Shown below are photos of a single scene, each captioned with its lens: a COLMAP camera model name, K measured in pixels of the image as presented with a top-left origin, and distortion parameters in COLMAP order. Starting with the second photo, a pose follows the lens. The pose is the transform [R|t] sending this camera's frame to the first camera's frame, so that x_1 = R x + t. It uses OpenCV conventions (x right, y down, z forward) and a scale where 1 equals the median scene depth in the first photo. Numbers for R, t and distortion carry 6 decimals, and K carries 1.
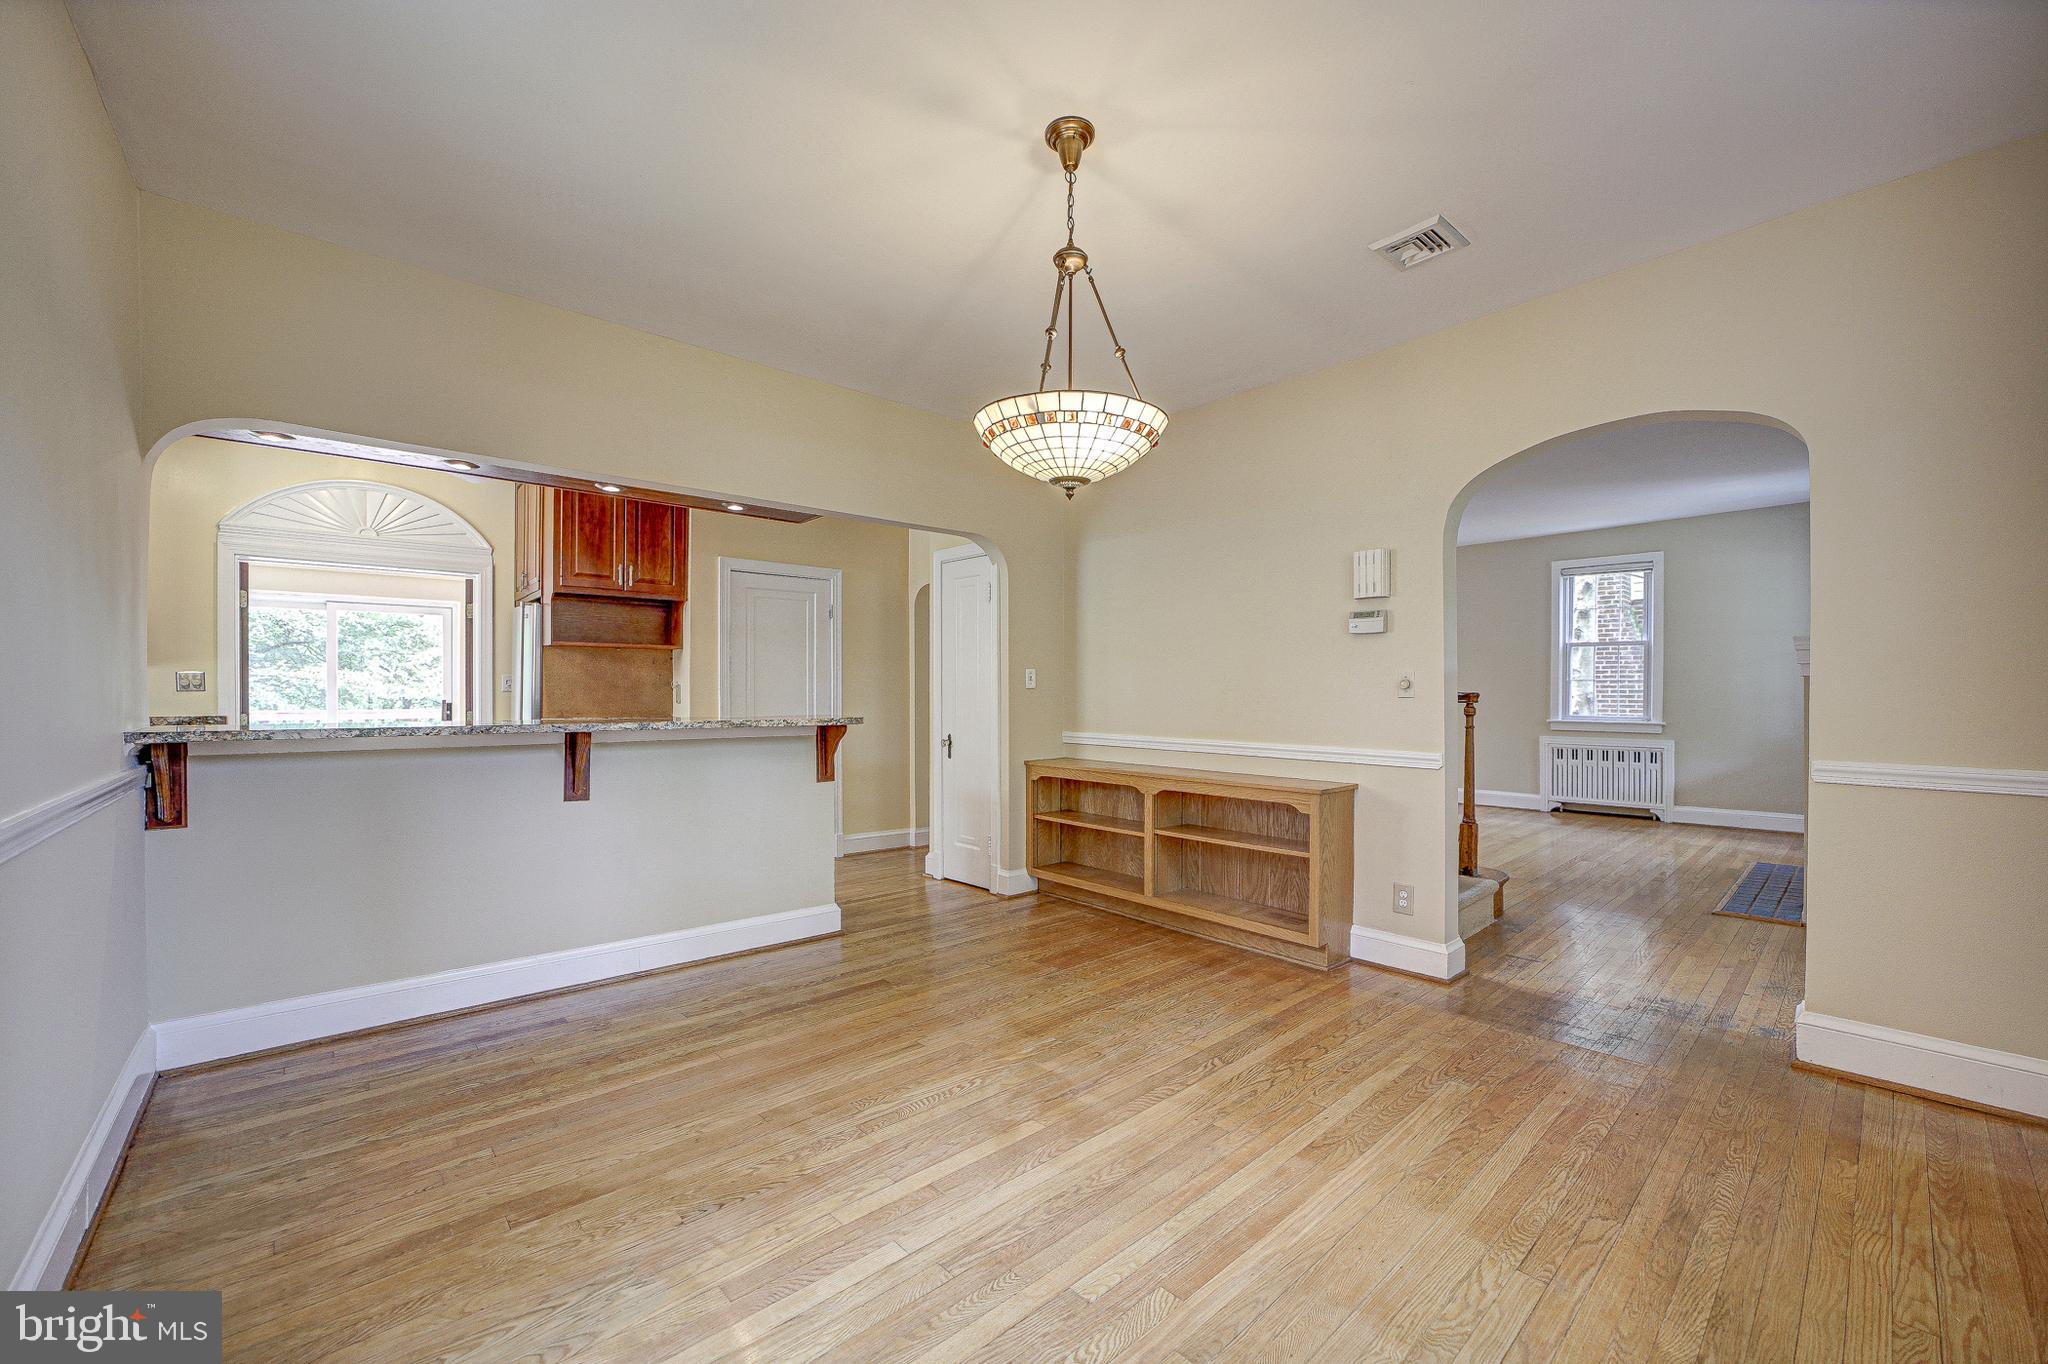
lens RADIAL K [[816.7, 0, 1014.8], [0, 816.7, 683.5], [0, 0, 1]] dist [-0.021484, 0.001325]
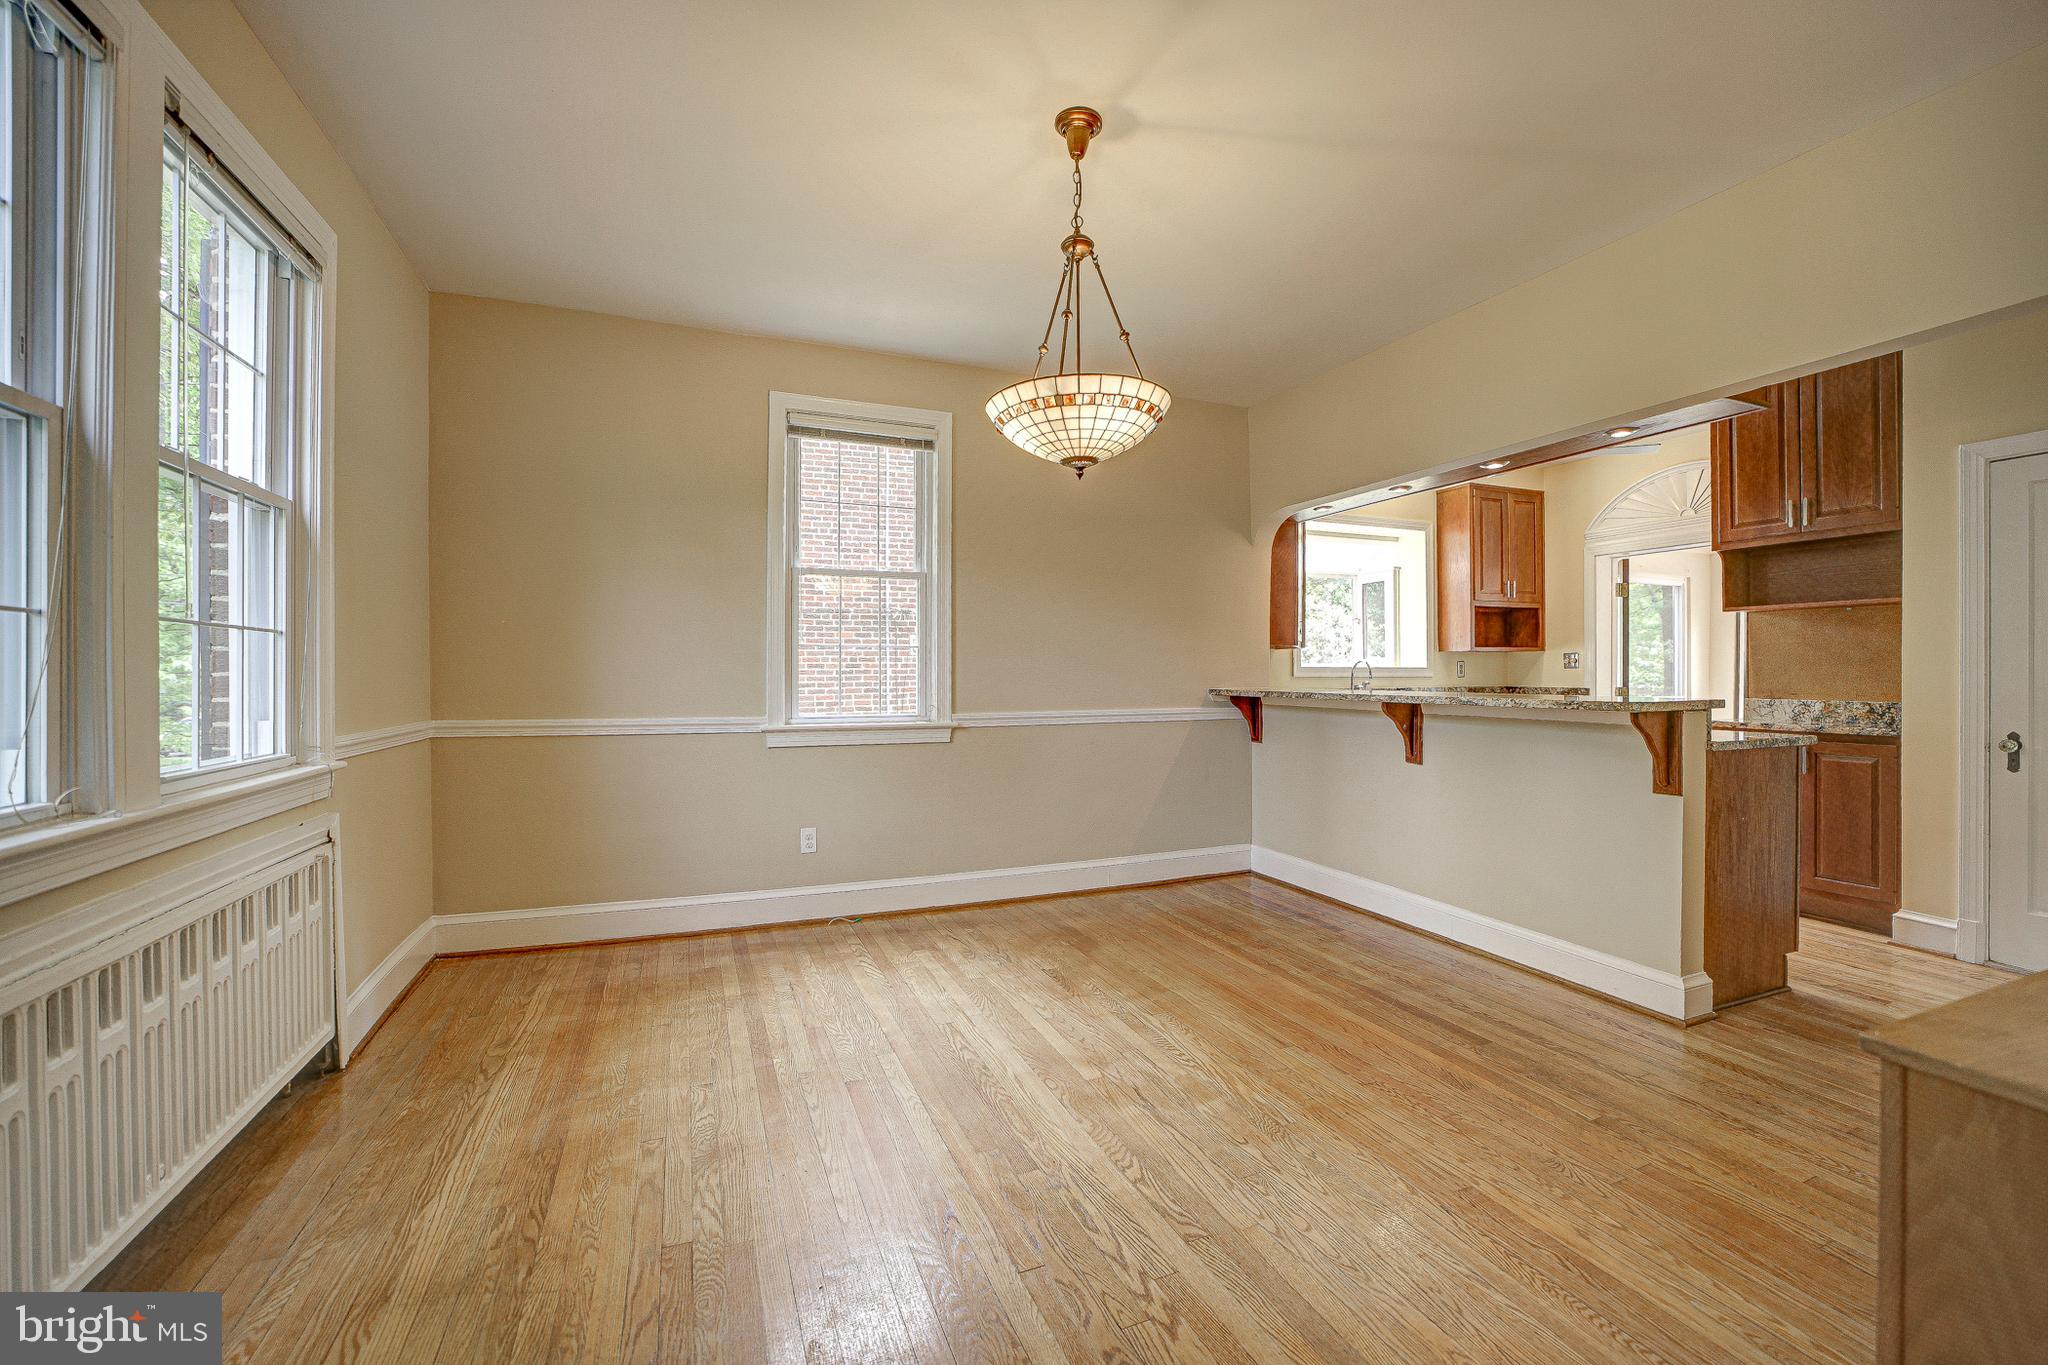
lens RADIAL K [[816.7, 0, 1021.6], [0, 816.7, 681.4], [0, 0, 1]] dist [-0.021484, 0.001325]
pose [[-0.327001, 0.008910, -0.944982, 0.884126], [0.015649, 0.999869, 0.004012, 0.019546], [0.944894, -0.013477, -0.327098, 1.061961]]
